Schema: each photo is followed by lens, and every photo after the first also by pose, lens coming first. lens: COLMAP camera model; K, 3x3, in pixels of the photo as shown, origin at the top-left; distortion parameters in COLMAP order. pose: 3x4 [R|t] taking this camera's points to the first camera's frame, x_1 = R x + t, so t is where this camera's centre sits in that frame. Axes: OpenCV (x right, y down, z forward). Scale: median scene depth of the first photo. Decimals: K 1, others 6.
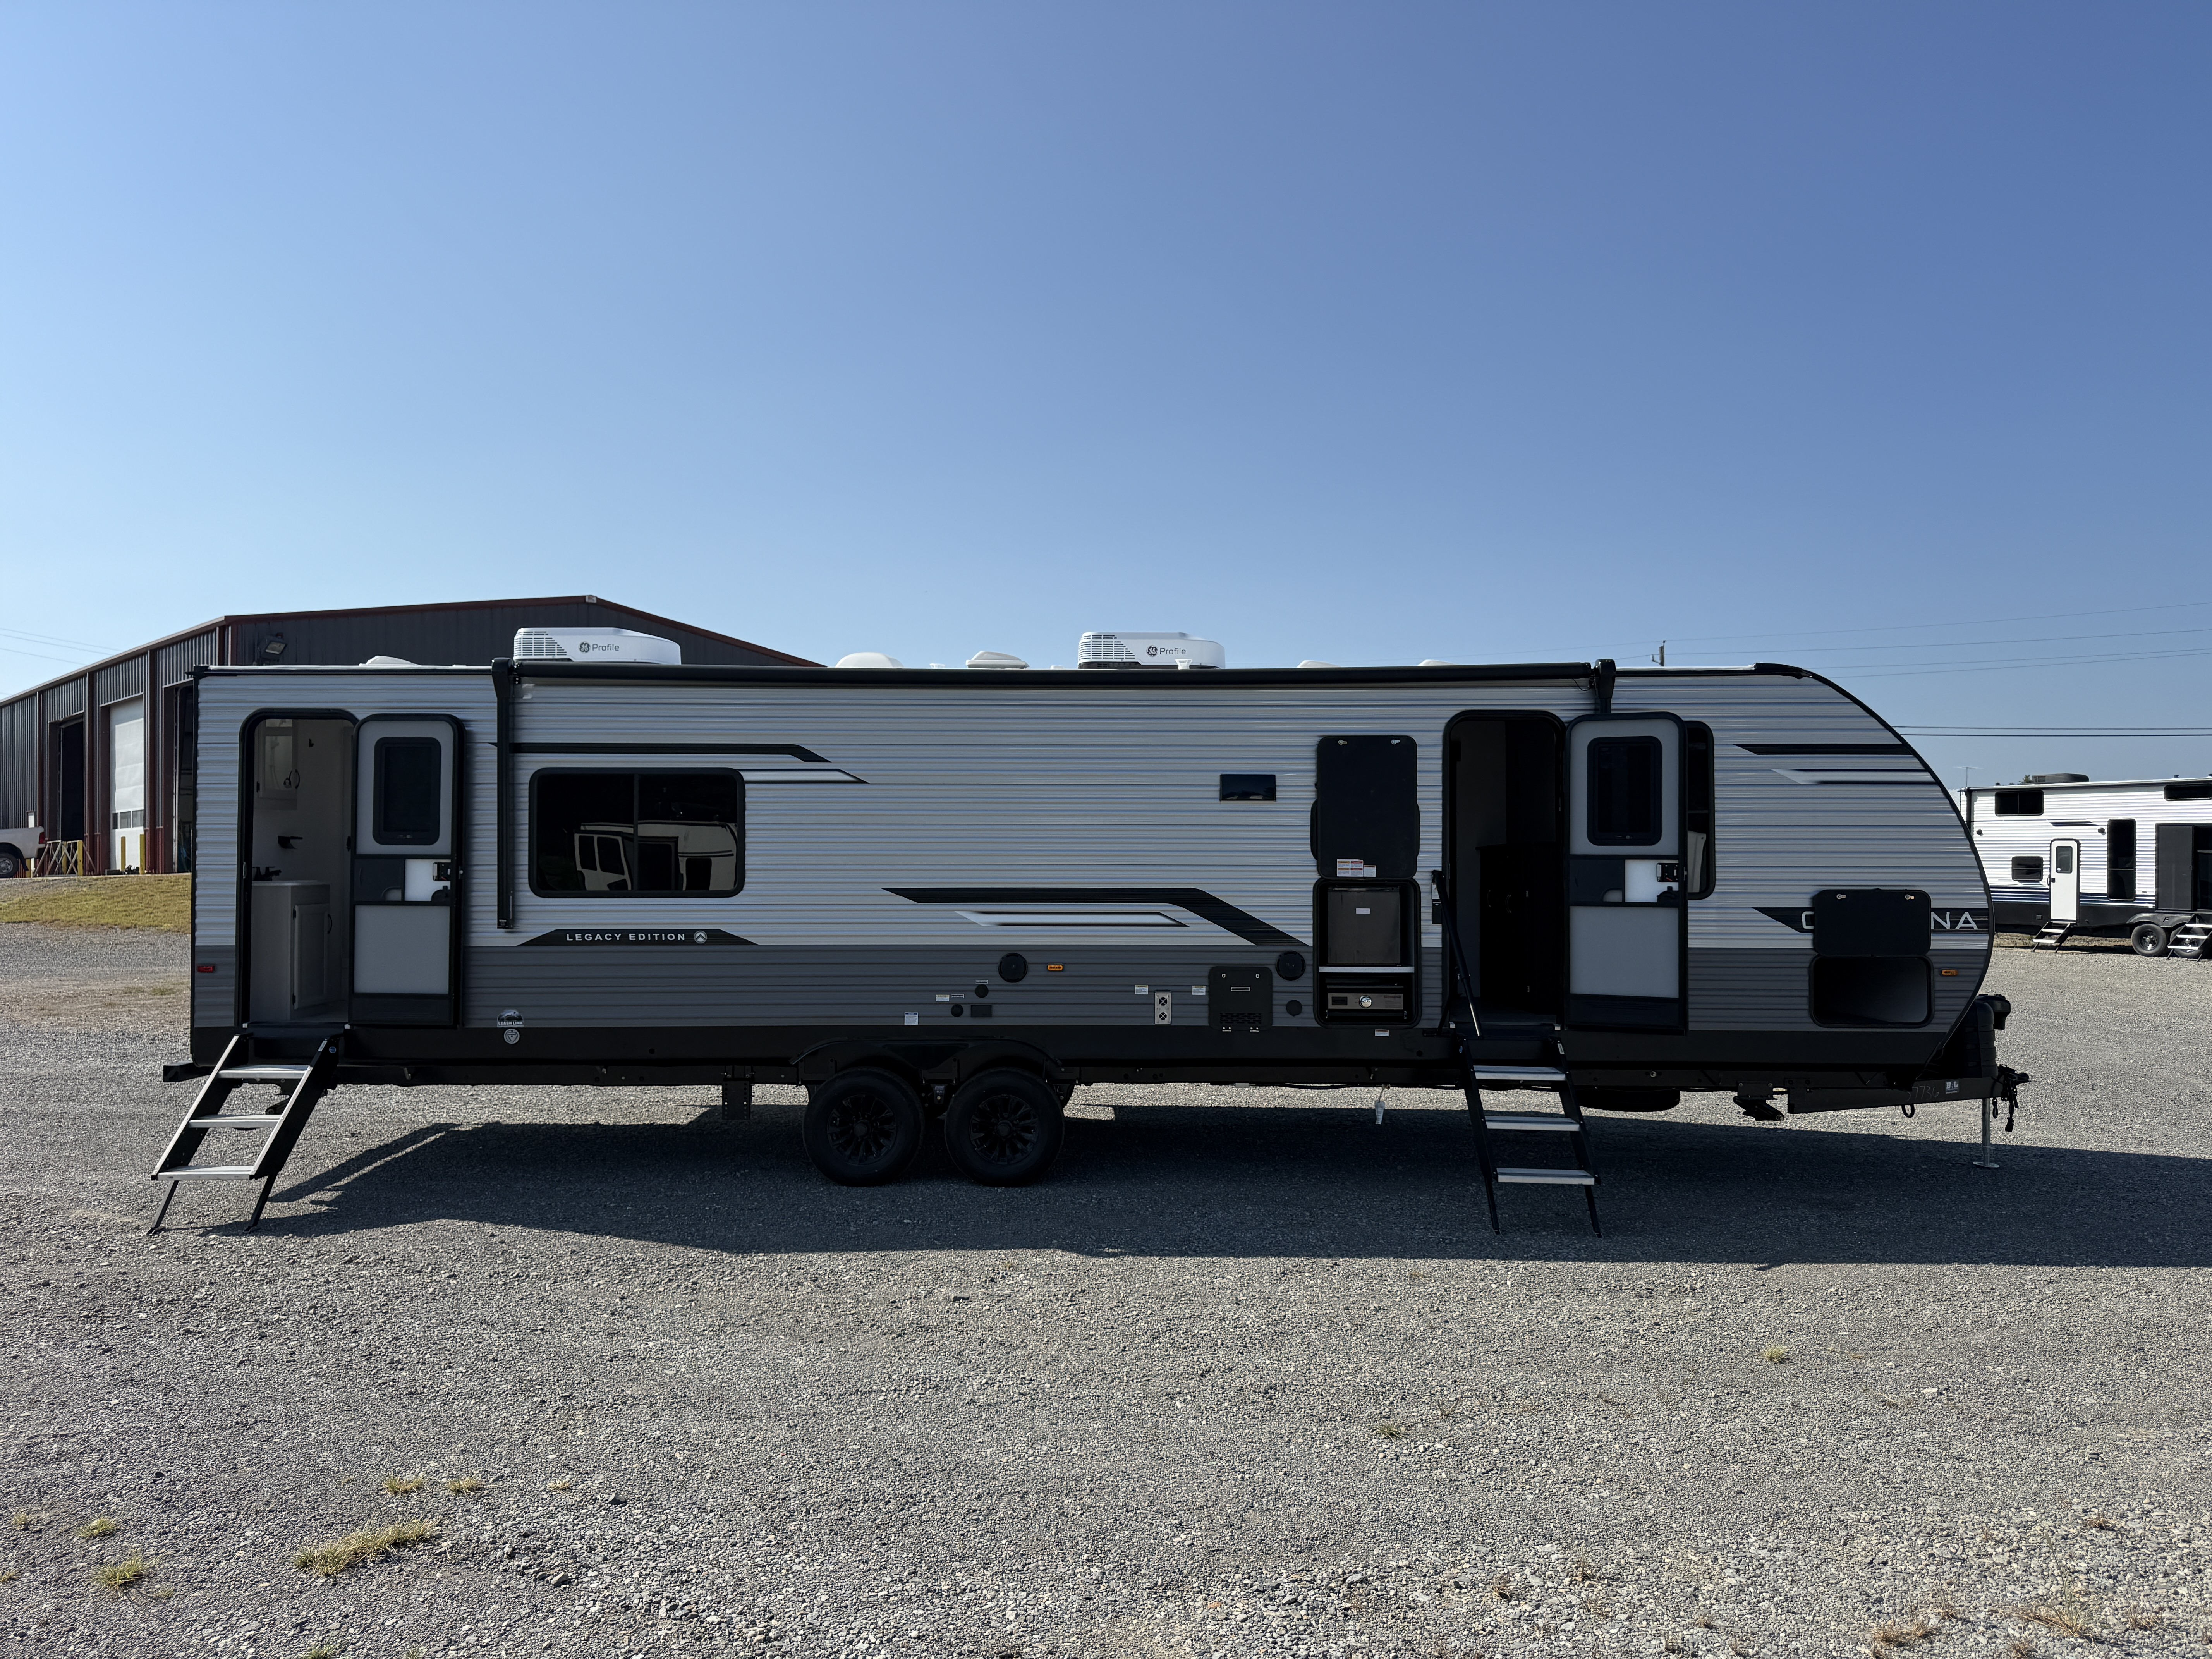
lens RADIAL K [[1541.6, 0, 1105.6], [0, 1541.6, 784.3], [0, 0, 1]] dist [0.043673, -0.002935]
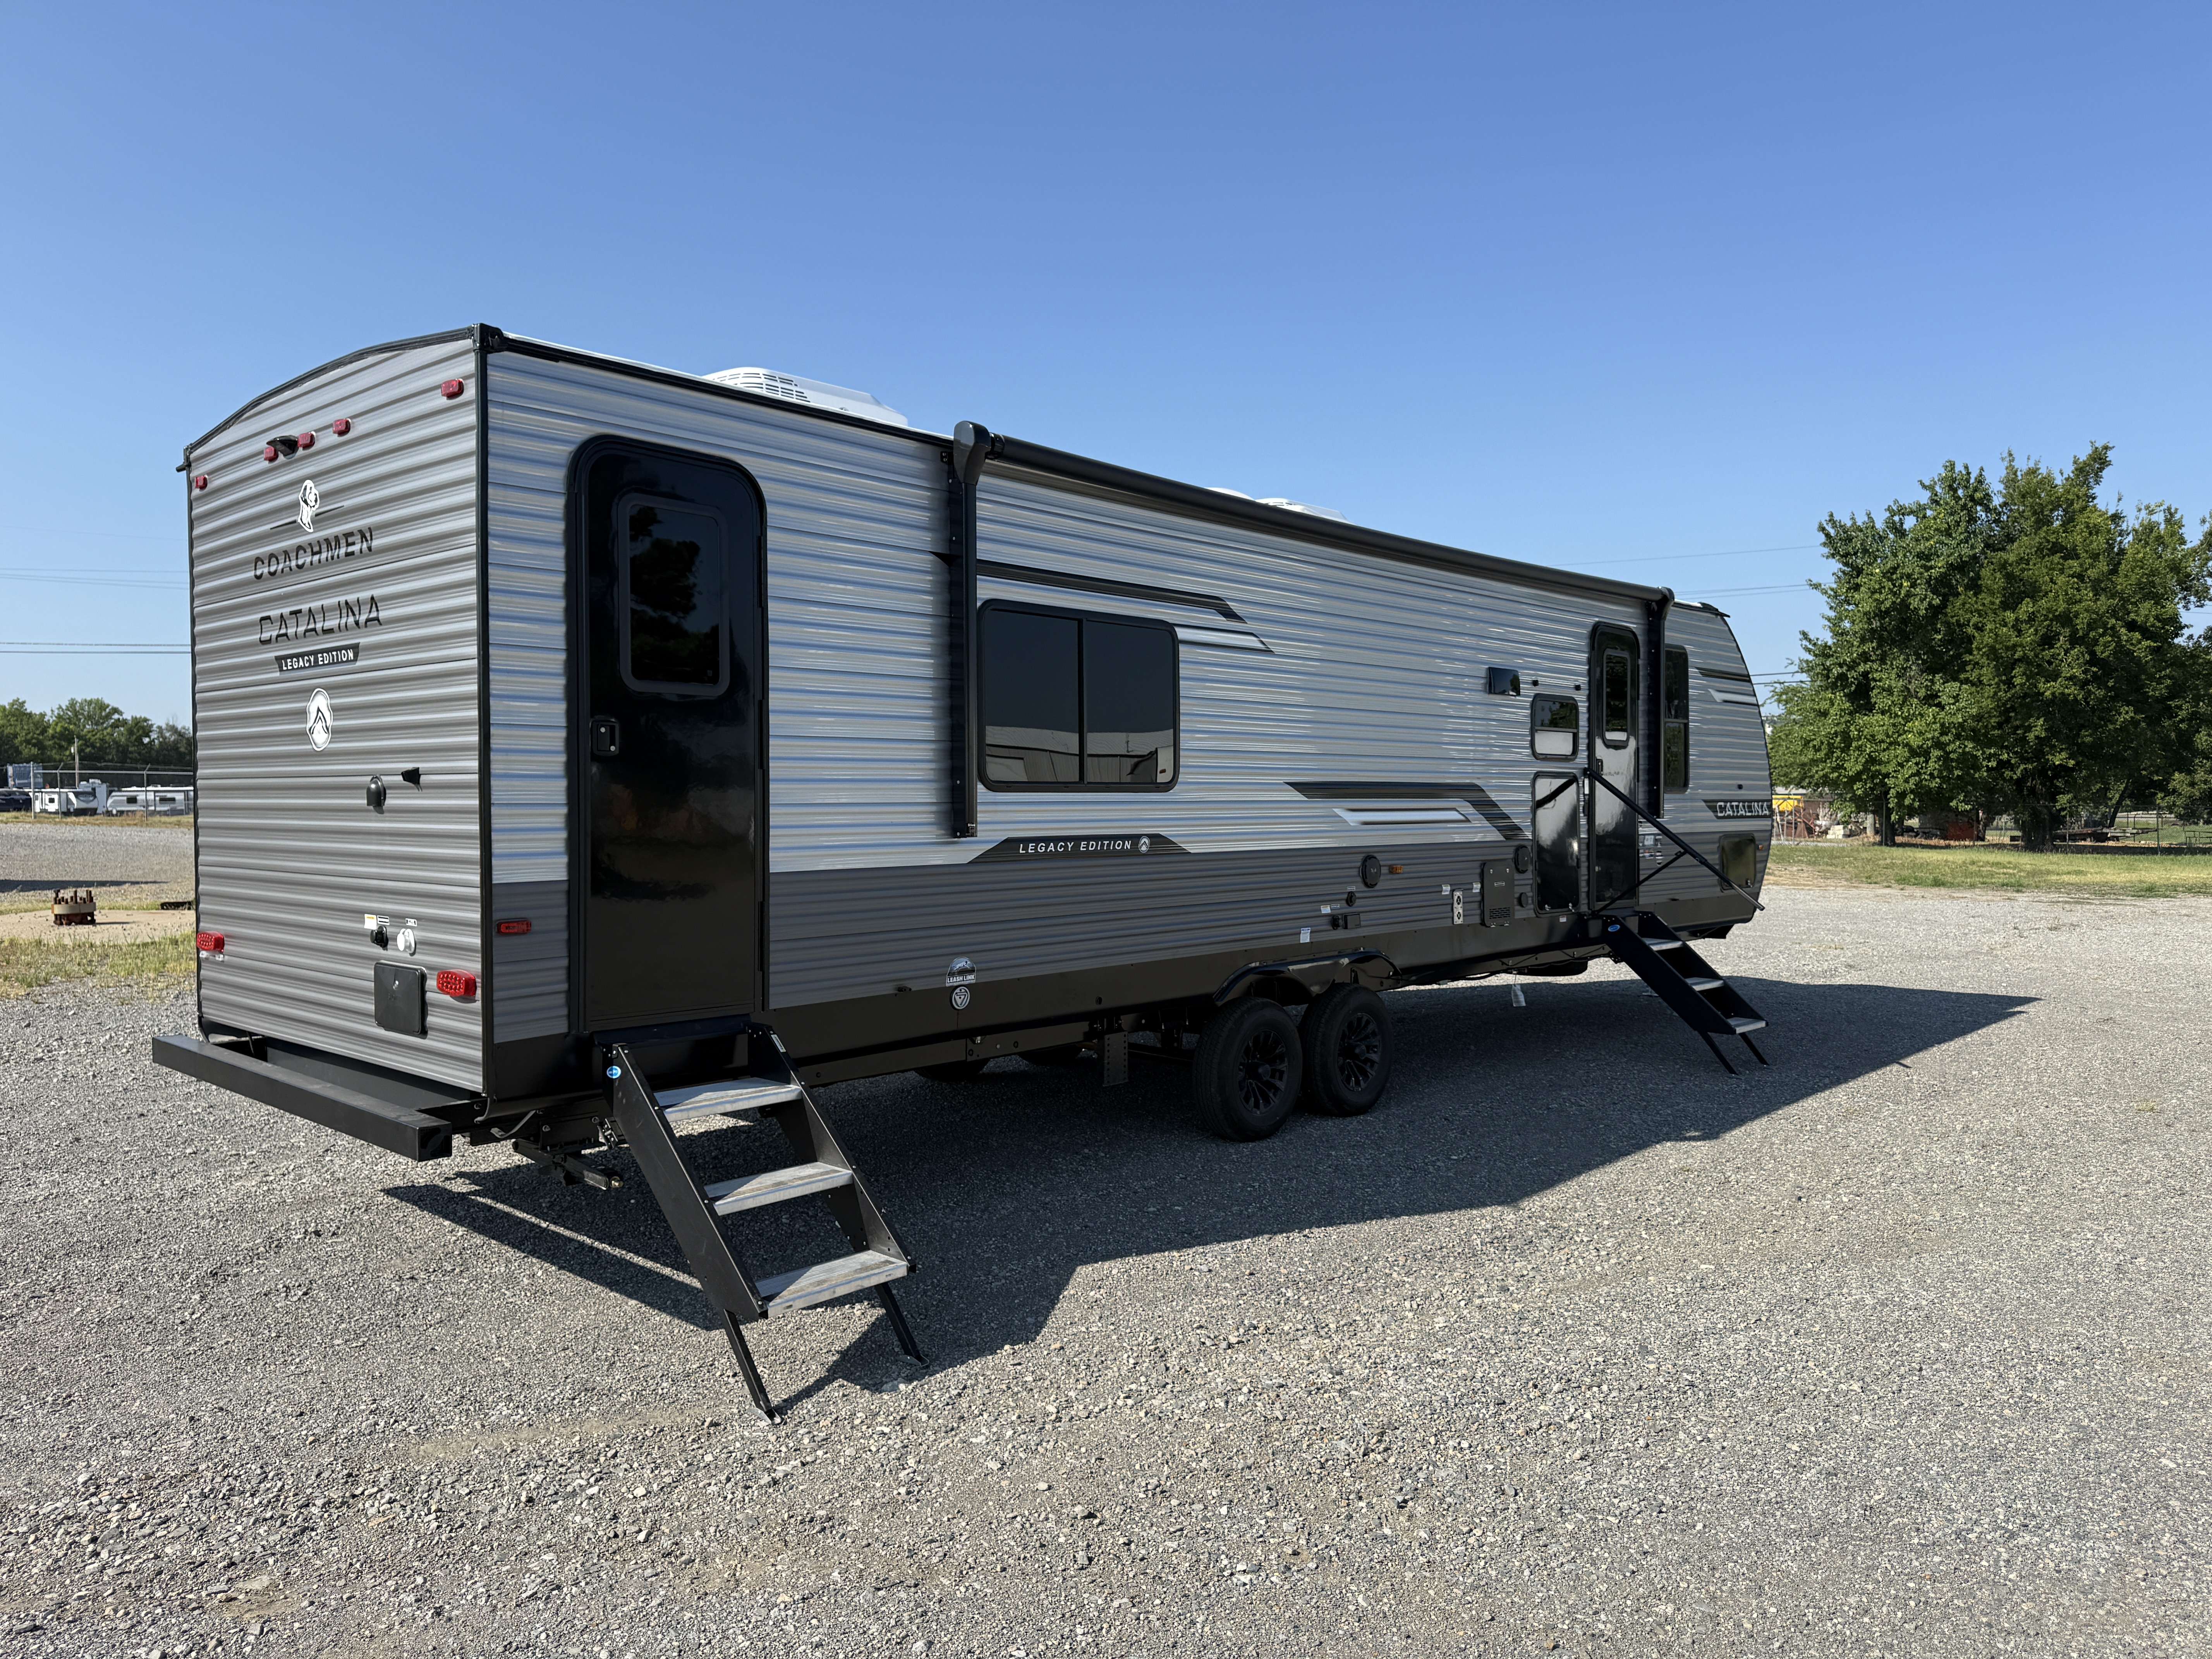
lens RADIAL K [[1556.5, 0, 1092.9], [0, 1556.5, 837.8], [0, 0, 1]] dist [0.153637, -0.325789]
pose [[0.685867, -0.021359, 0.727413, -0.858591], [-0.016441, 0.998859, 0.044832, 0.064011], [-0.727541, -0.042708, 0.684734, 0.516103]]
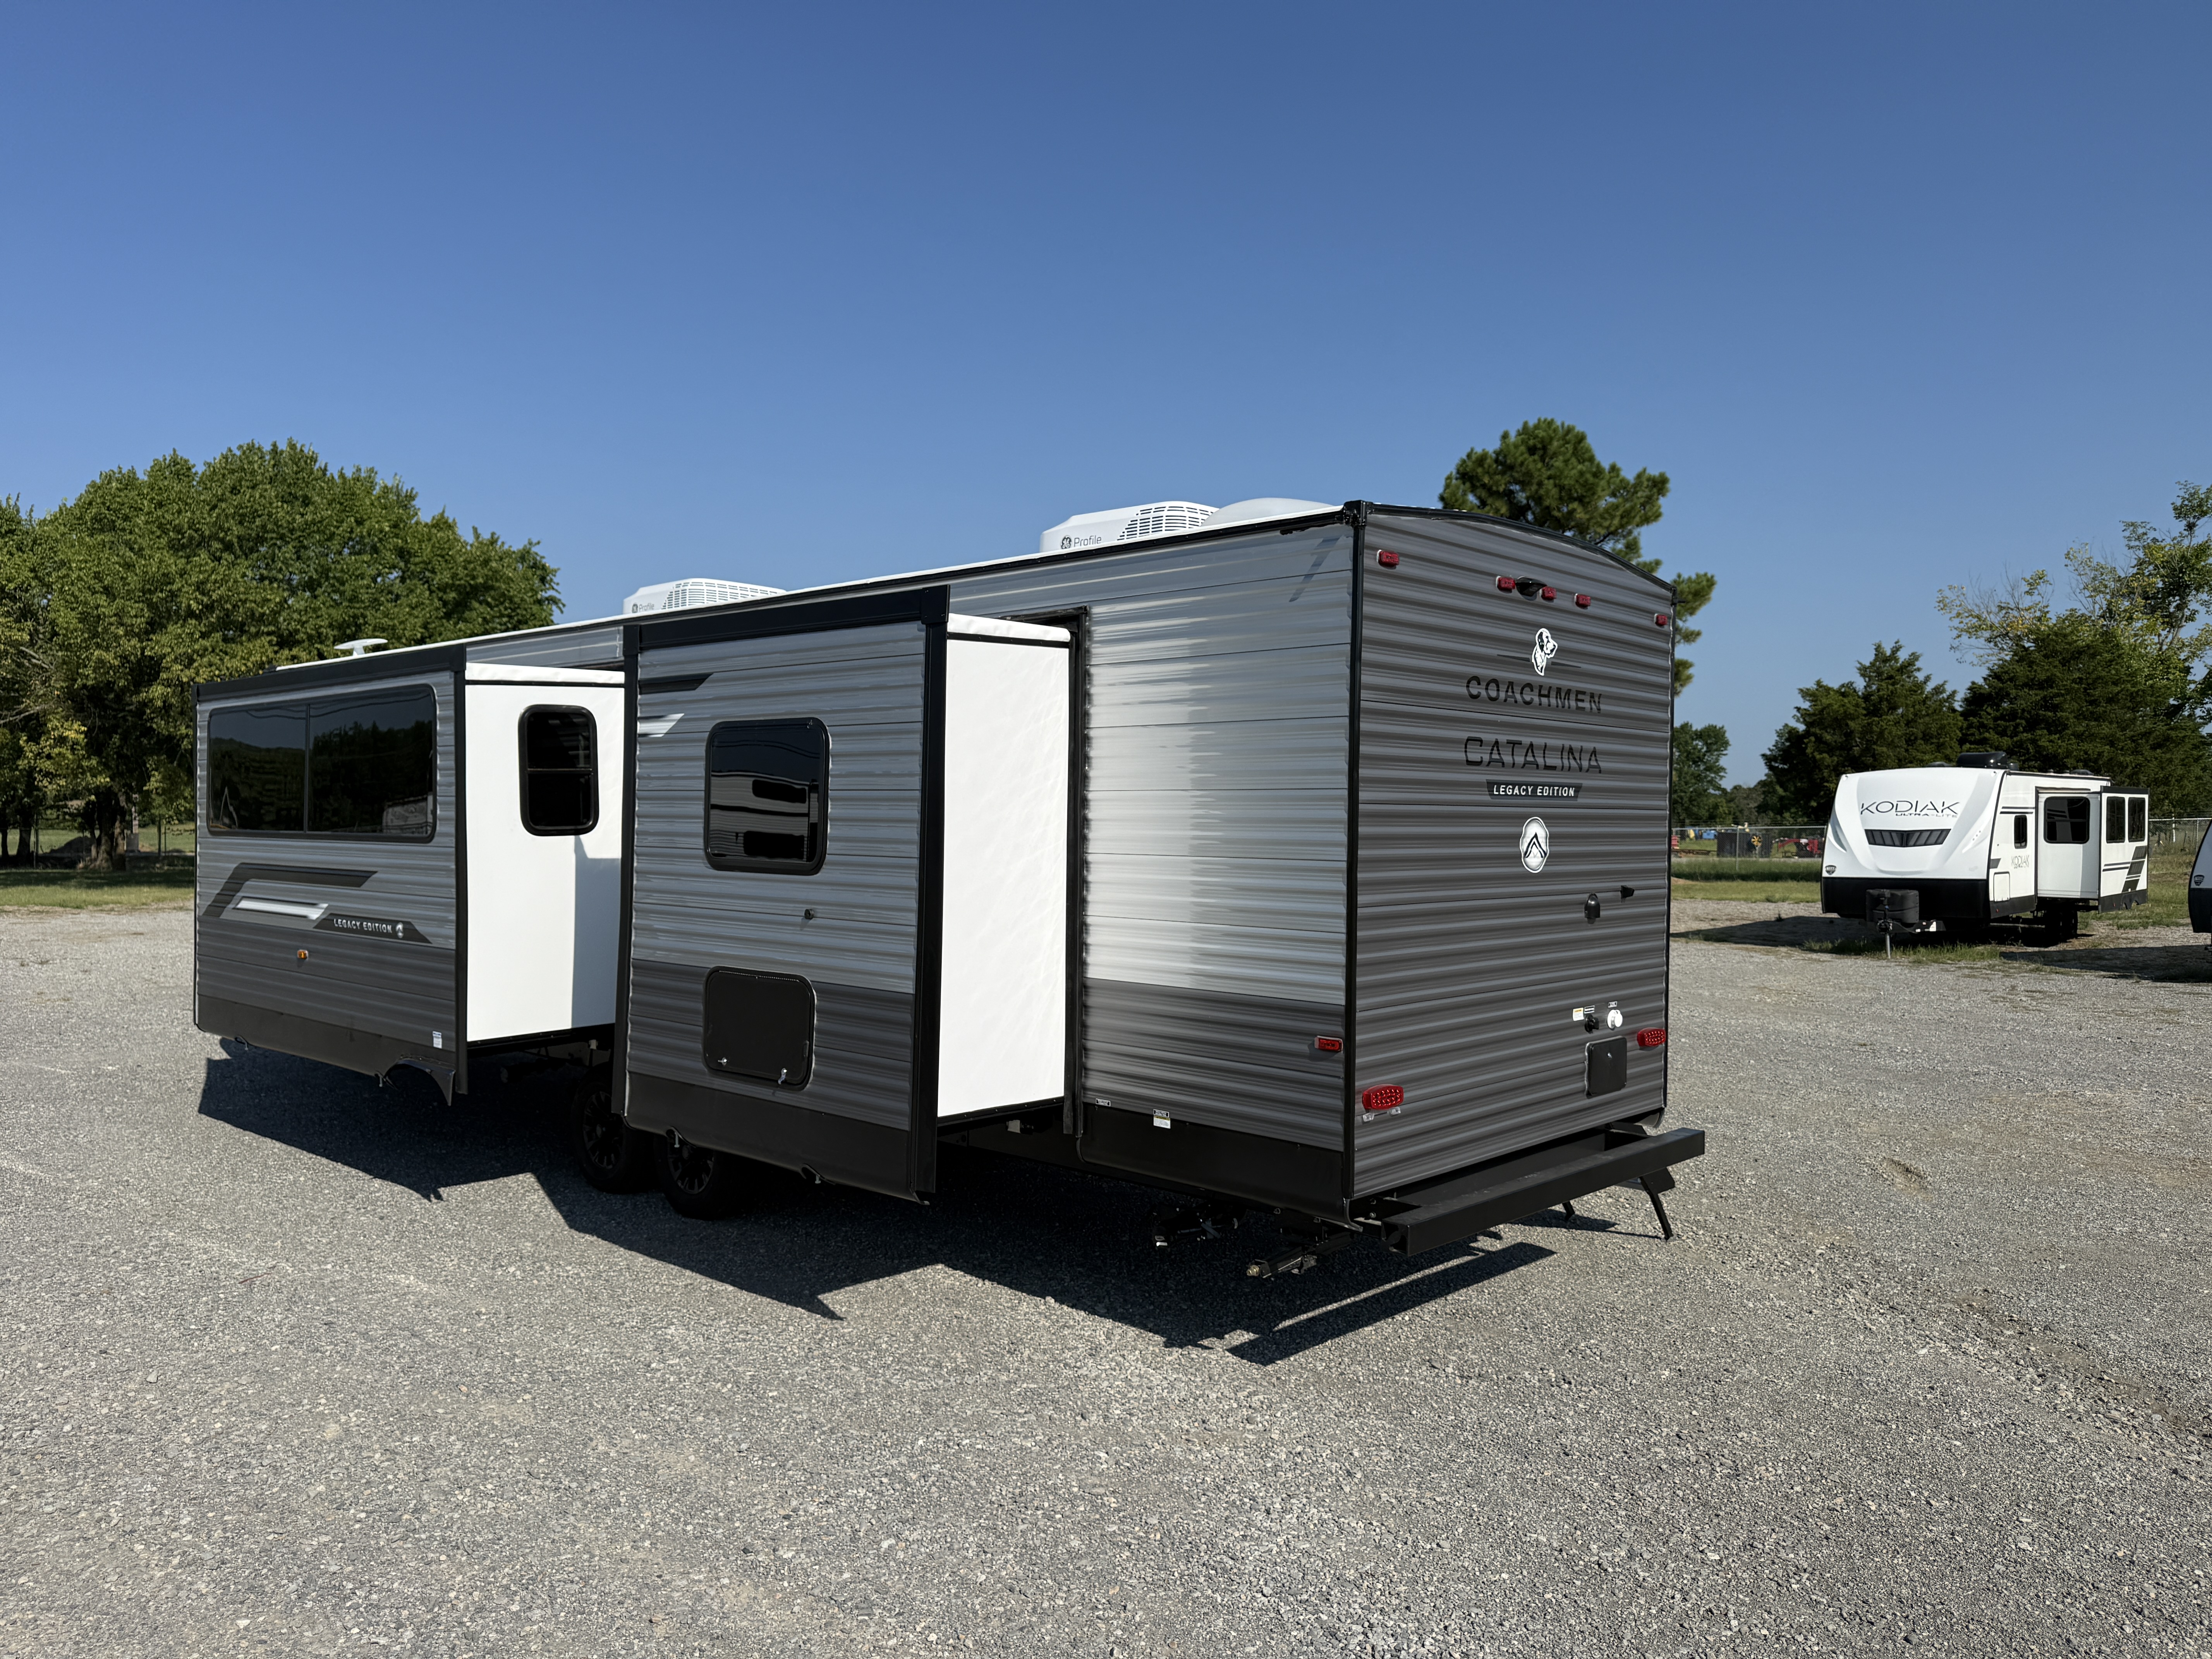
lens RADIAL K [[1556.5, 0, 1092.9], [0, 1556.5, 837.8], [0, 0, 1]] dist [0.153637, -0.325789]
pose [[-0.720486, -0.022146, 0.693116, -0.913268], [-0.030303, 0.999541, 0.000437, 0.057256], [-0.692807, -0.020689, -0.720826, 1.294814]]
